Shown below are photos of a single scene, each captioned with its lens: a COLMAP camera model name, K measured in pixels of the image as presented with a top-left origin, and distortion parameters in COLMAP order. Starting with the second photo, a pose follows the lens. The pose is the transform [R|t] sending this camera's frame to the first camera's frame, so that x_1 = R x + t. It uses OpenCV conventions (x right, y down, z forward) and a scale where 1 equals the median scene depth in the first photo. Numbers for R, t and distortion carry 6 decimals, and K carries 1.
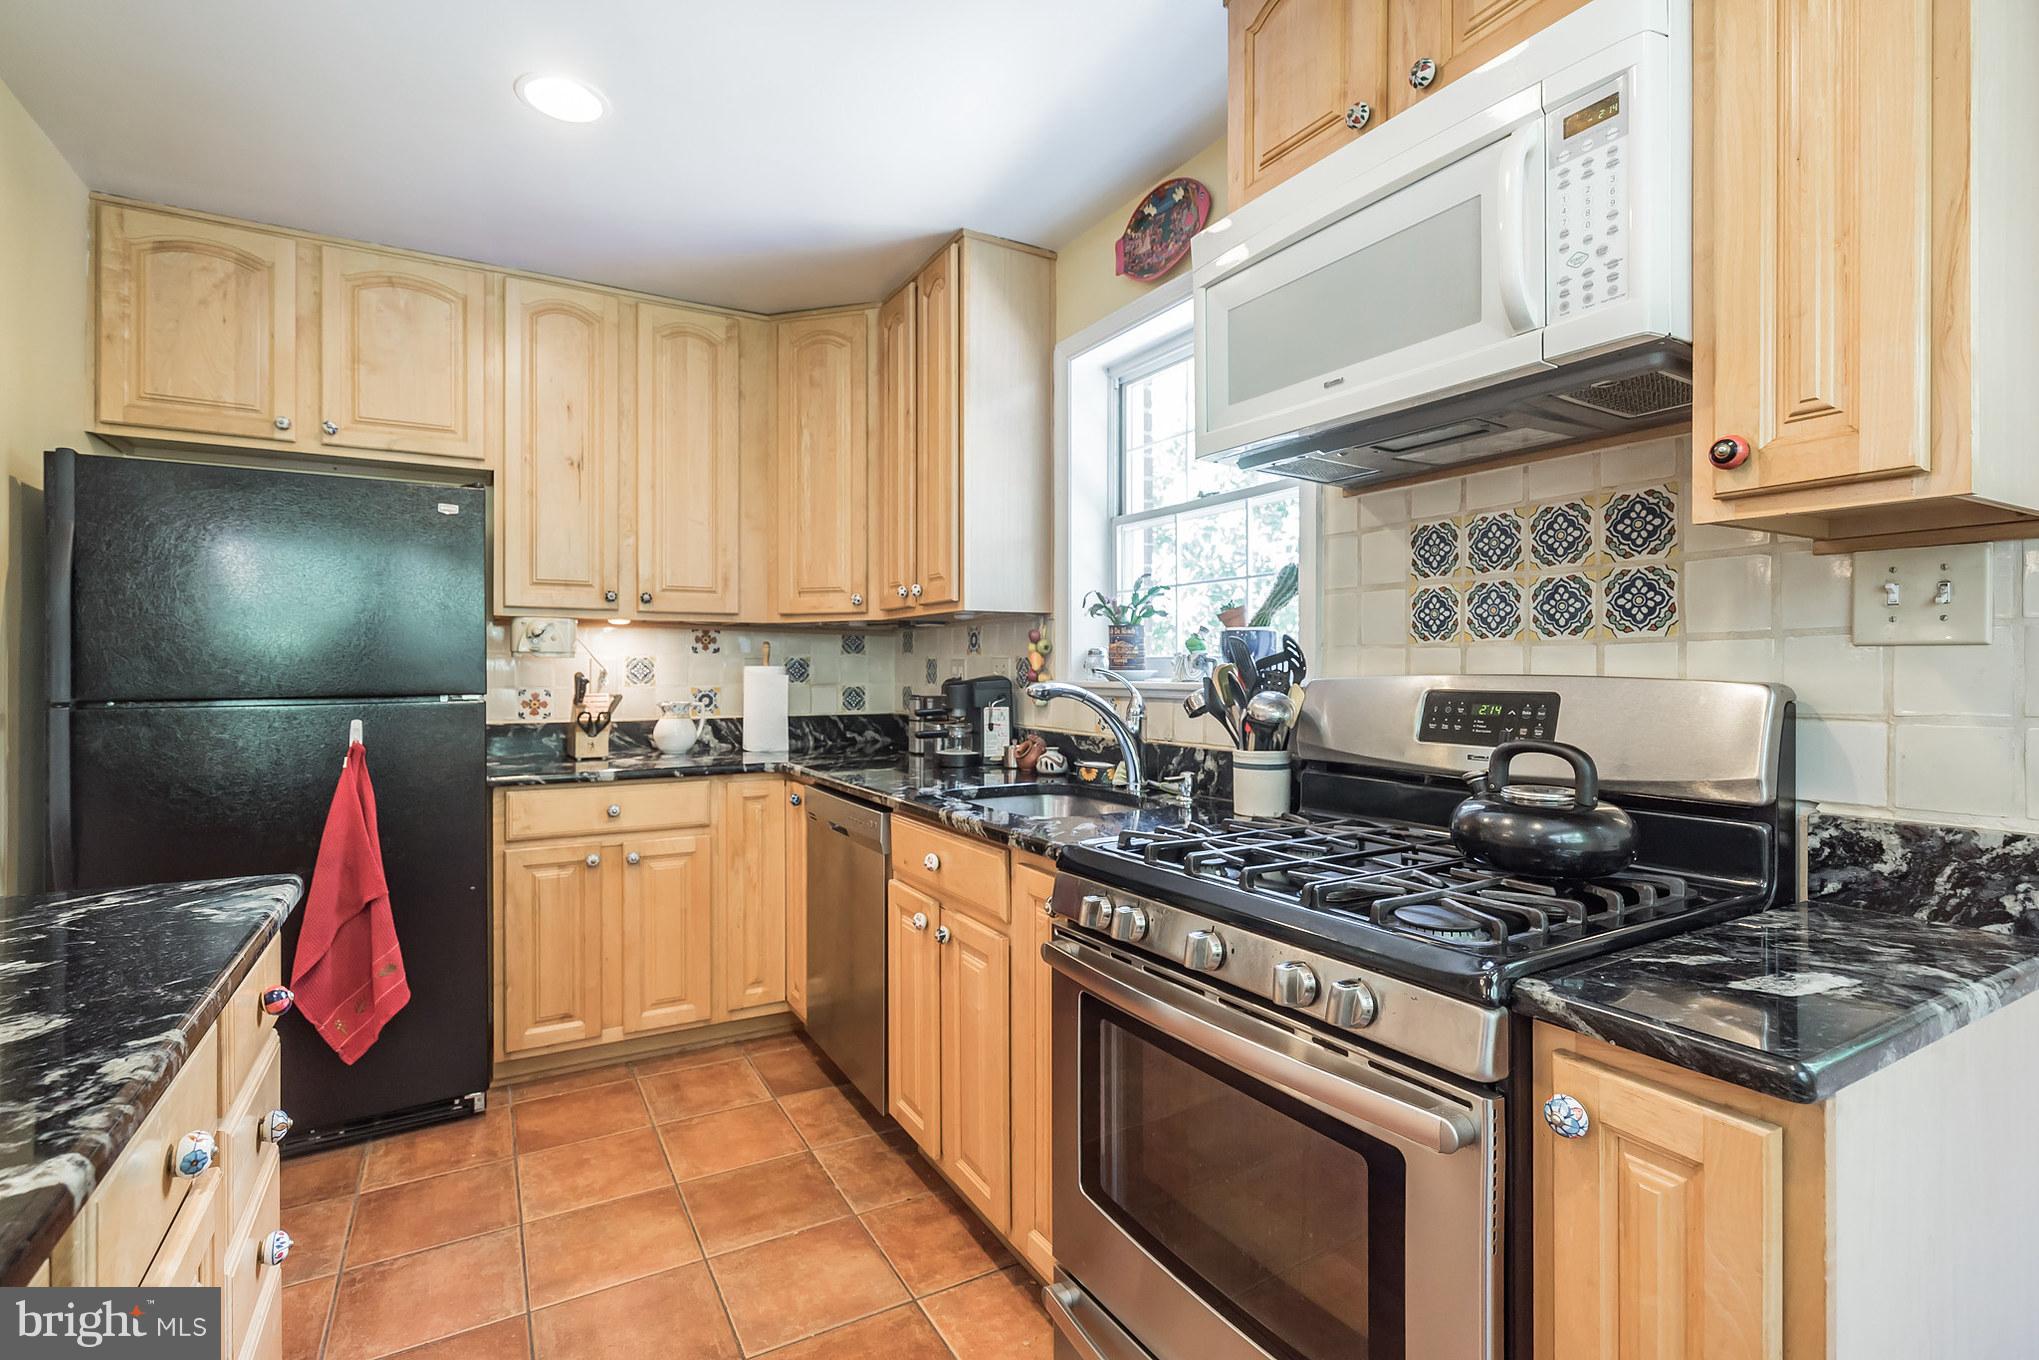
lens RADIAL K [[950.2, 0, 1080.2], [0, 950.2, 666.2], [0, 0, 1]] dist [-0.004064, 0.001677]
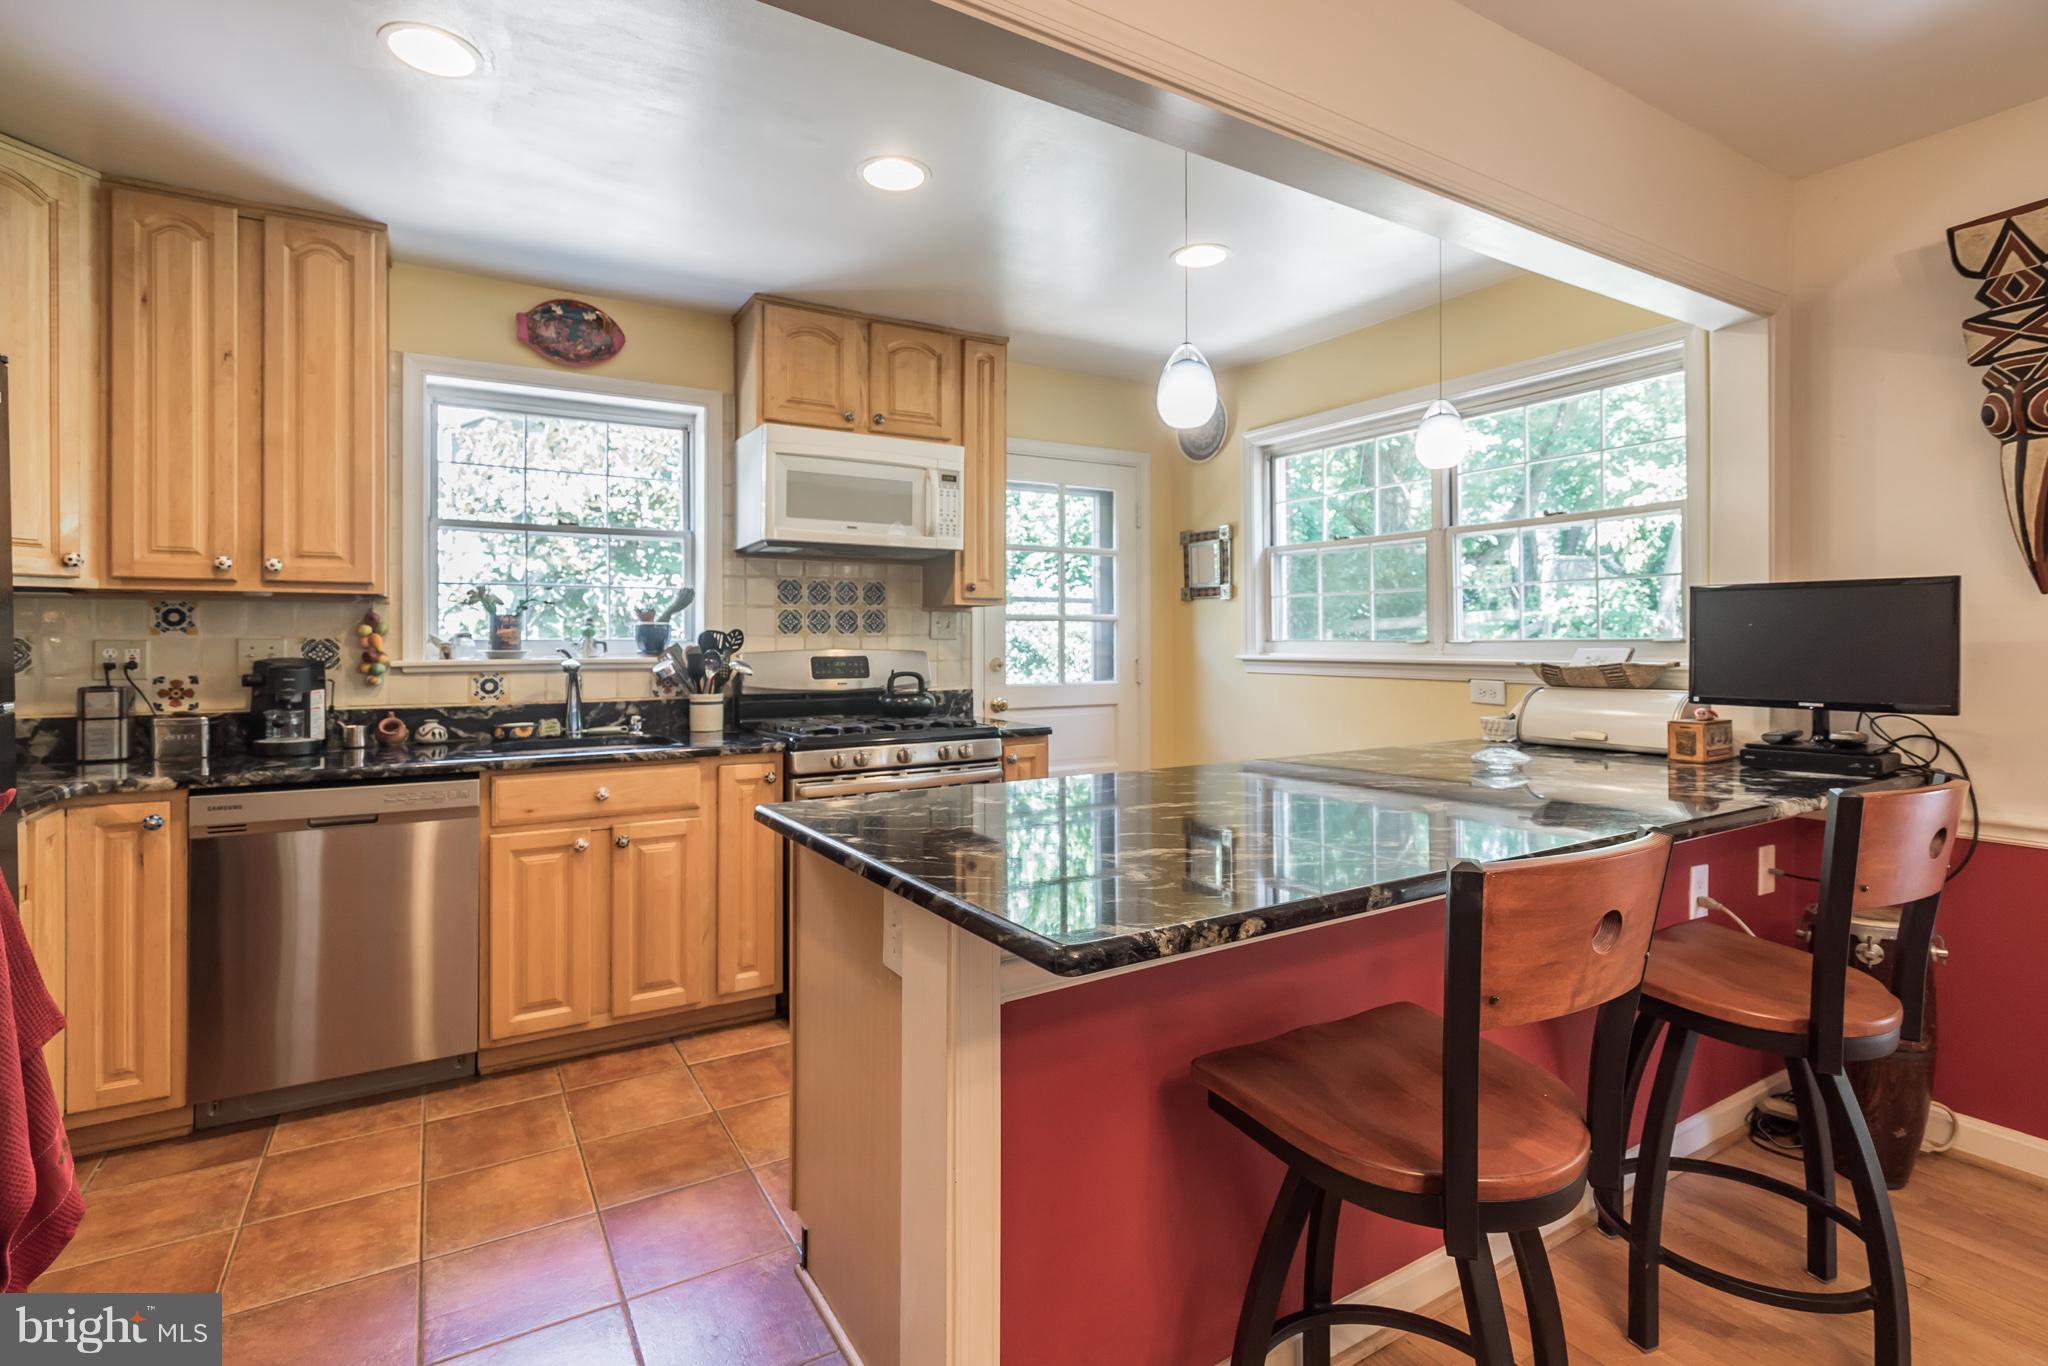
lens RADIAL K [[954.4, 0, 946.6], [0, 954.4, 639.3], [0, 0, 1]] dist [-0.004064, 0.001677]
pose [[0.051781, 0.004163, 0.998650, -1.648905], [0.002347, 0.999988, -0.004290, -0.004606], [-0.998656, 0.002566, 0.051771, 0.497309]]
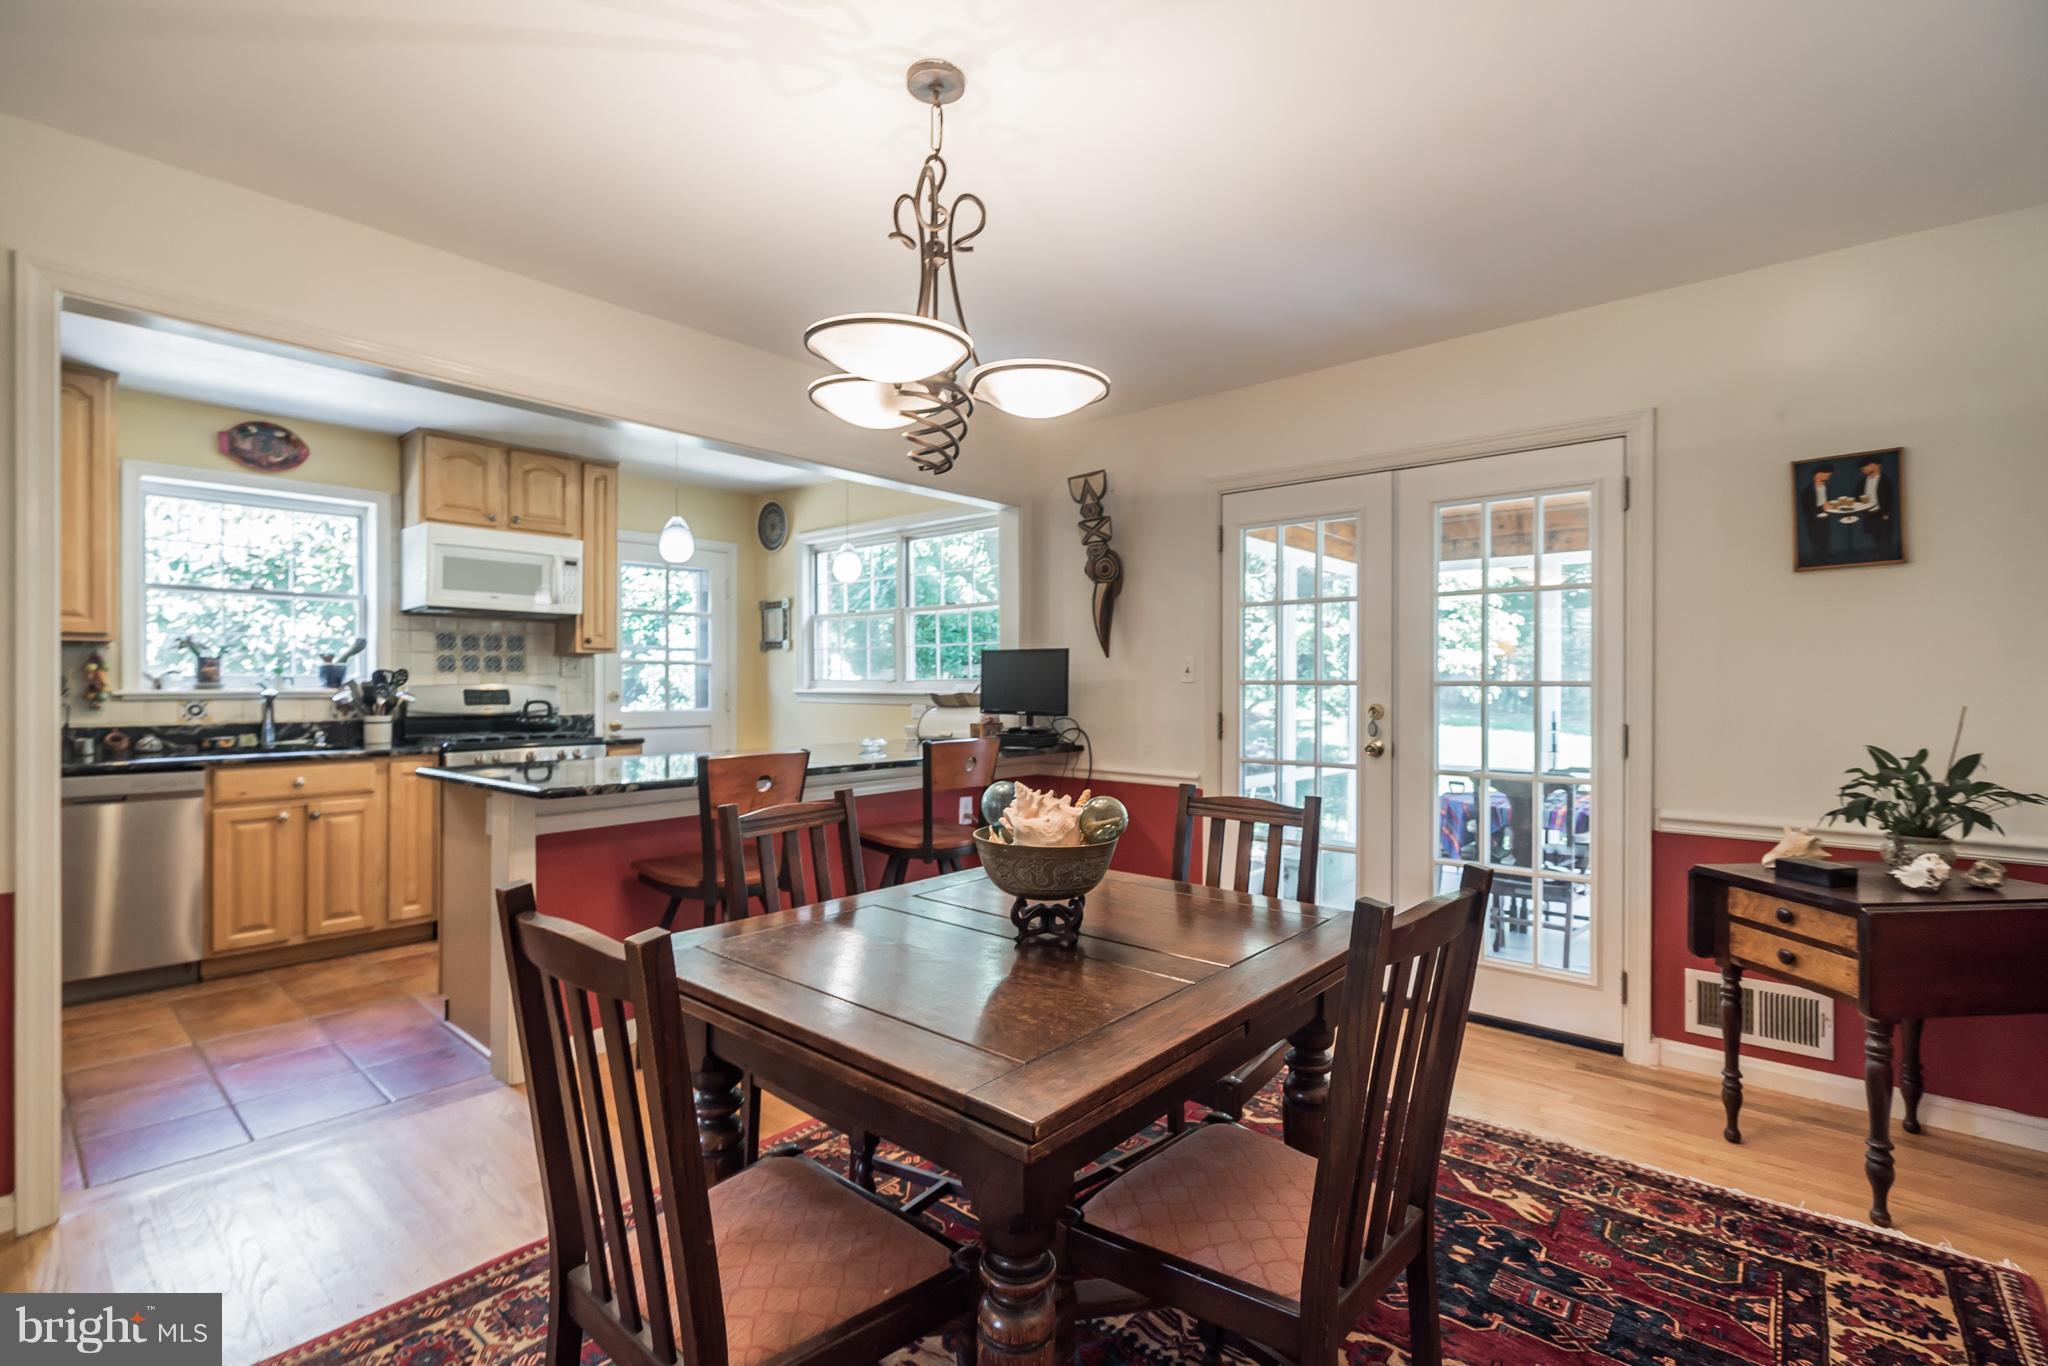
lens RADIAL K [[954.4, 0, 937.4], [0, 954.4, 688.1], [0, 0, 1]] dist [-0.004064, 0.001677]
pose [[-0.244472, -0.004500, 0.969646, -2.643321], [-0.001244, 0.999990, 0.004327, 0.005632], [-0.969656, -0.000148, -0.244475, 0.236047]]
